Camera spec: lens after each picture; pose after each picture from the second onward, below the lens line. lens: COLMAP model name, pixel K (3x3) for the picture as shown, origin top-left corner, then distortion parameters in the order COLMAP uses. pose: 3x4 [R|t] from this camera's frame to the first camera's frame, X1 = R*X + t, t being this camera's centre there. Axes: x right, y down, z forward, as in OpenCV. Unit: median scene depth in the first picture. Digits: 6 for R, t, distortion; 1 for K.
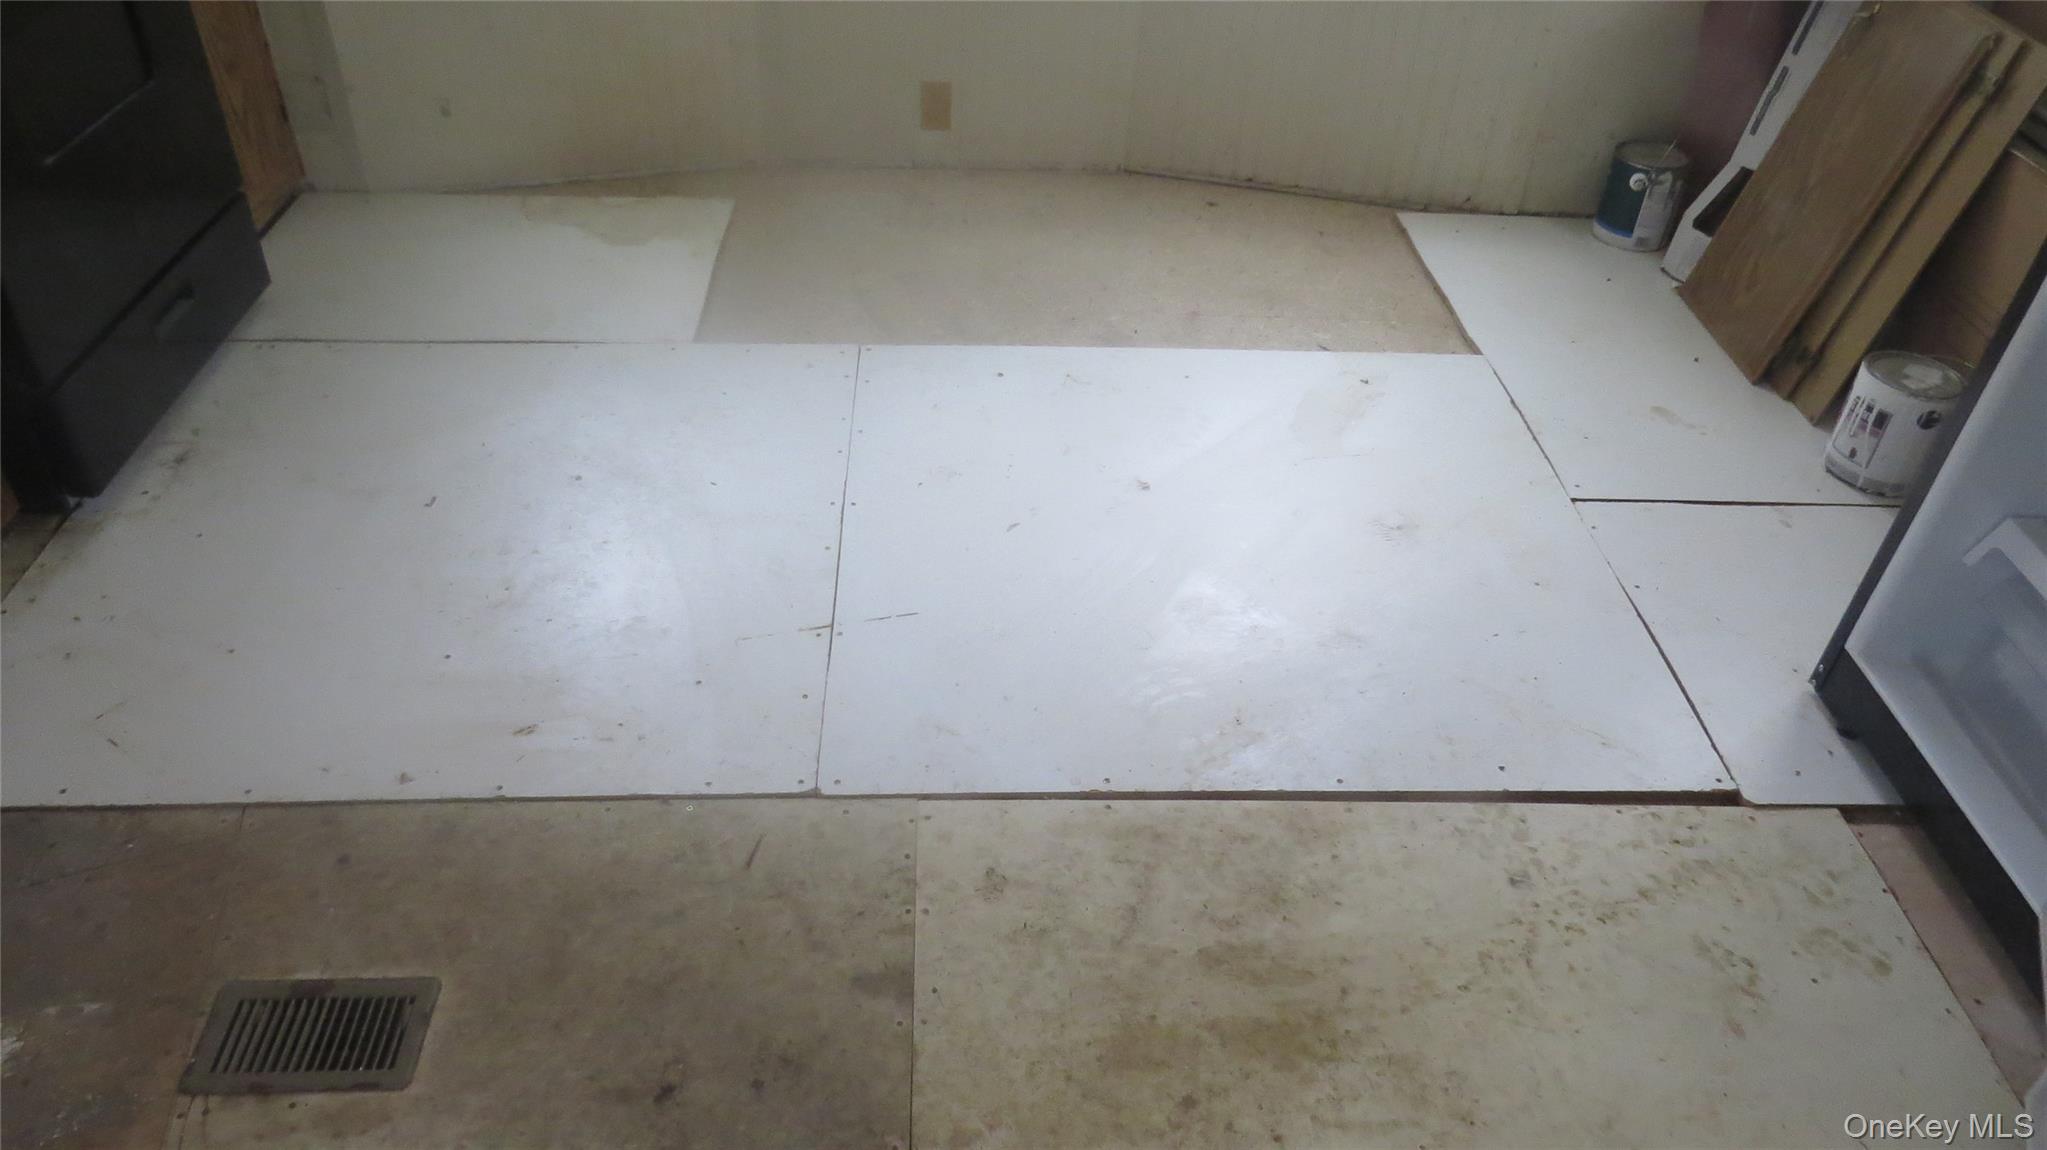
lens RADIAL K [[1439.5, 0, 1036.2], [0, 1439.5, 573.6], [0, 0, 1]] dist [-0.023639, 0.000073]
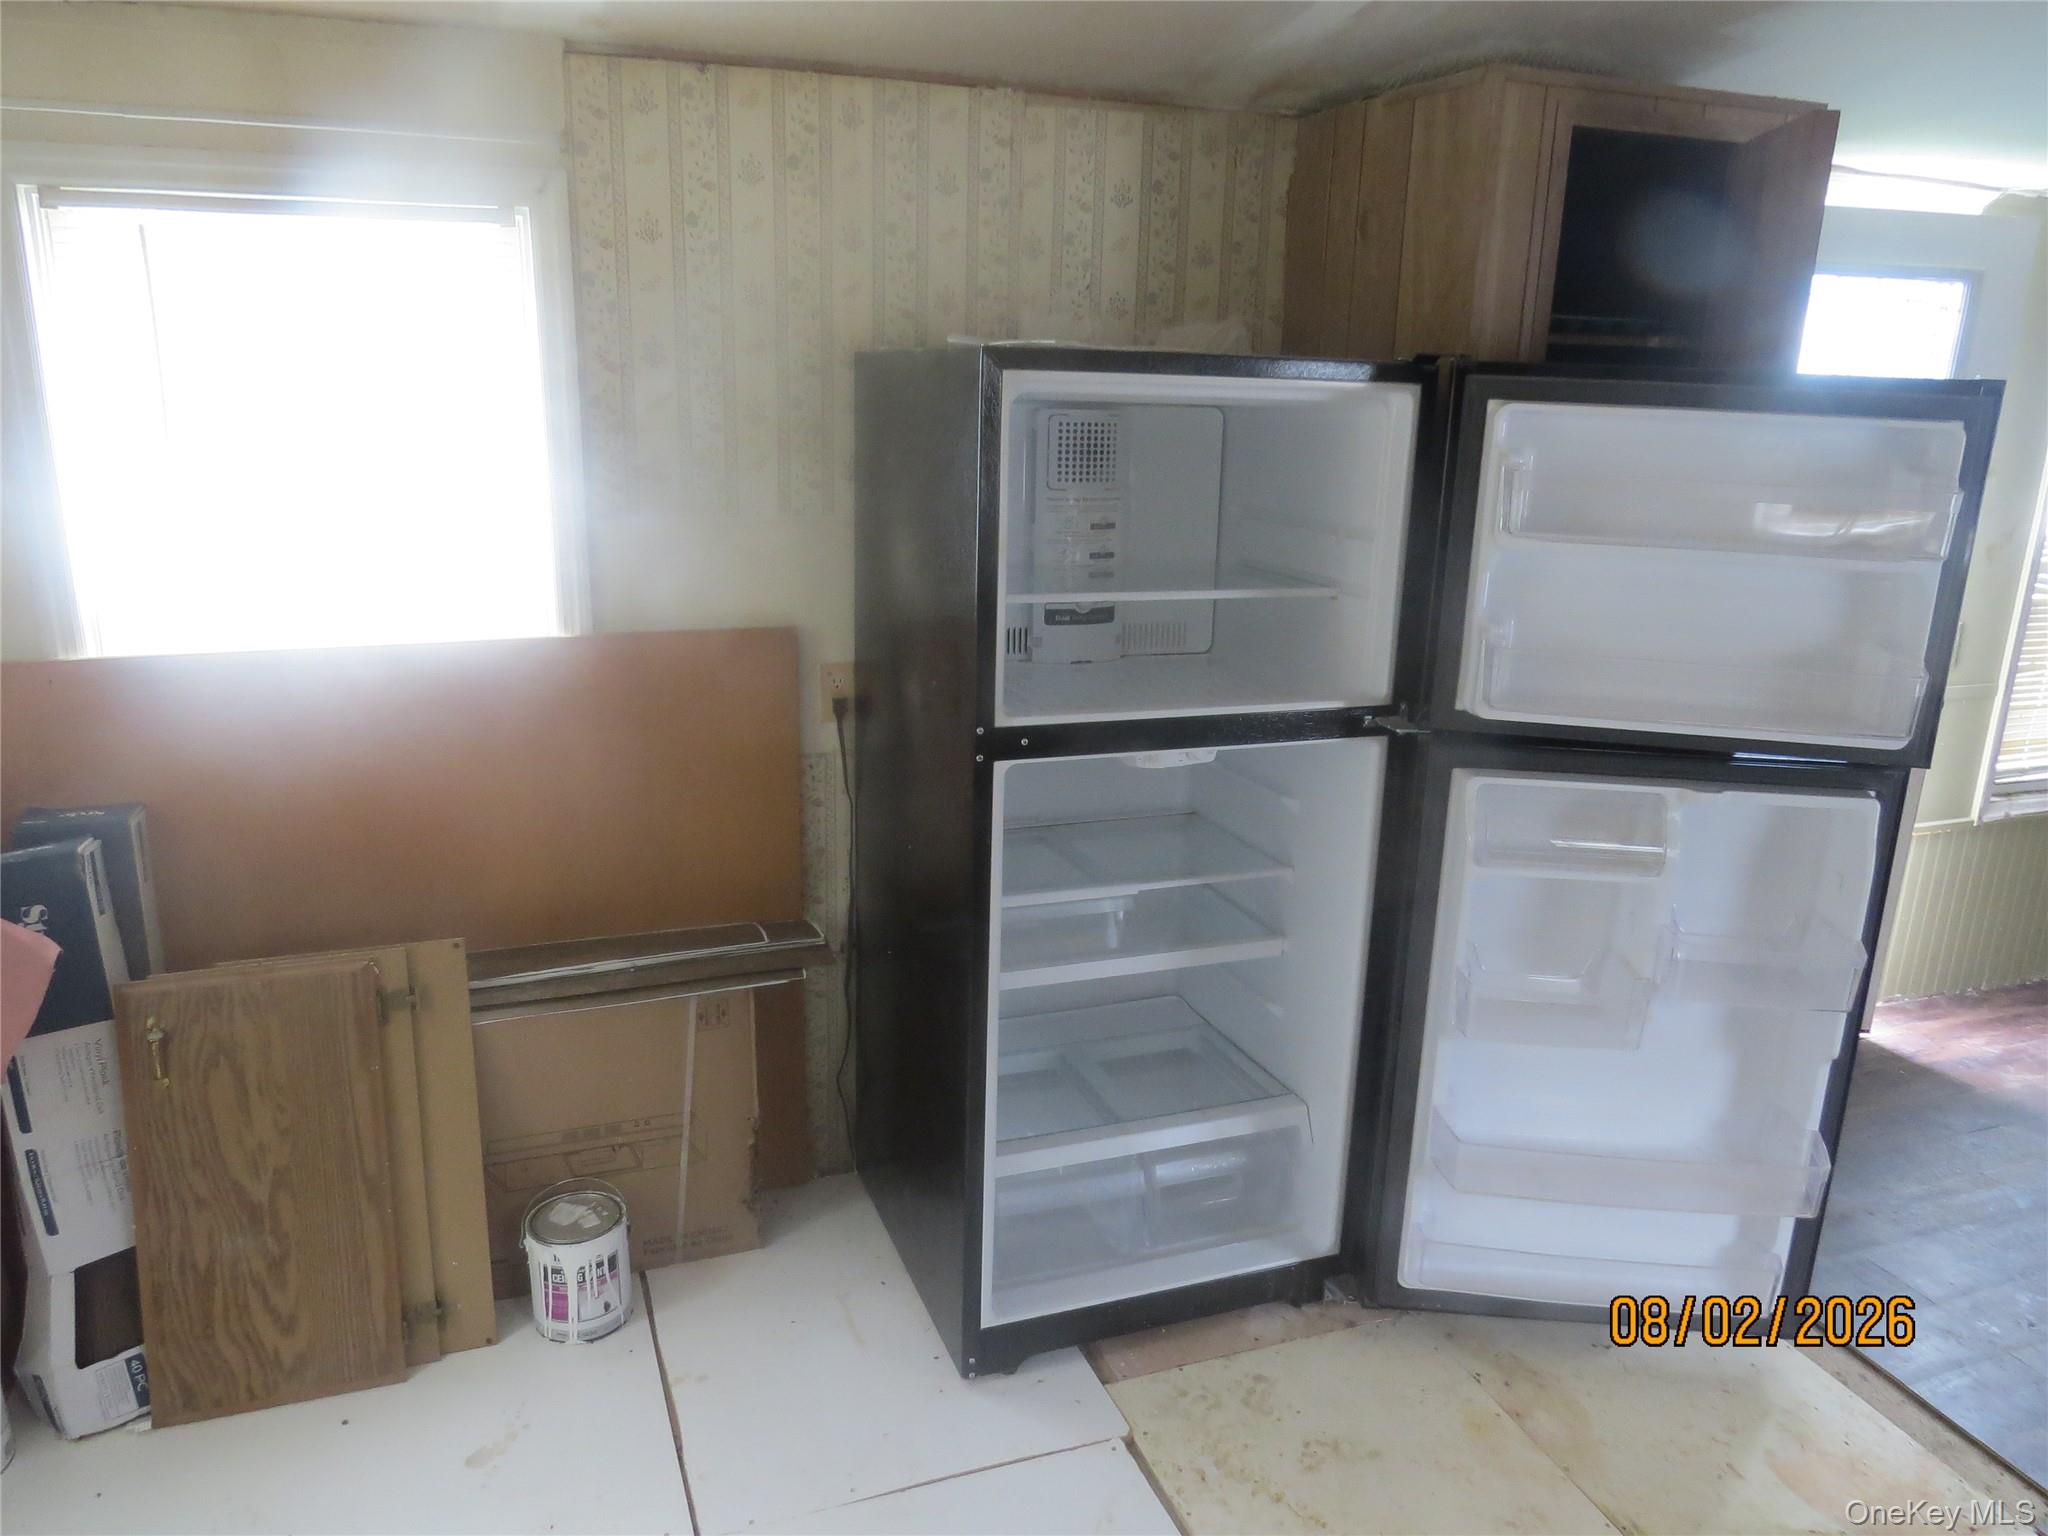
lens RADIAL K [[1452.6, 0, 995.3], [0, 1452.6, 771.6], [0, 0, 1]] dist [-0.007382, -0.008062]
pose [[-0.292871, -0.308102, 0.905152, -0.413292], [0.572828, 0.701431, 0.424102, -0.840171], [-0.765568, 0.642704, -0.028939, 0.794924]]
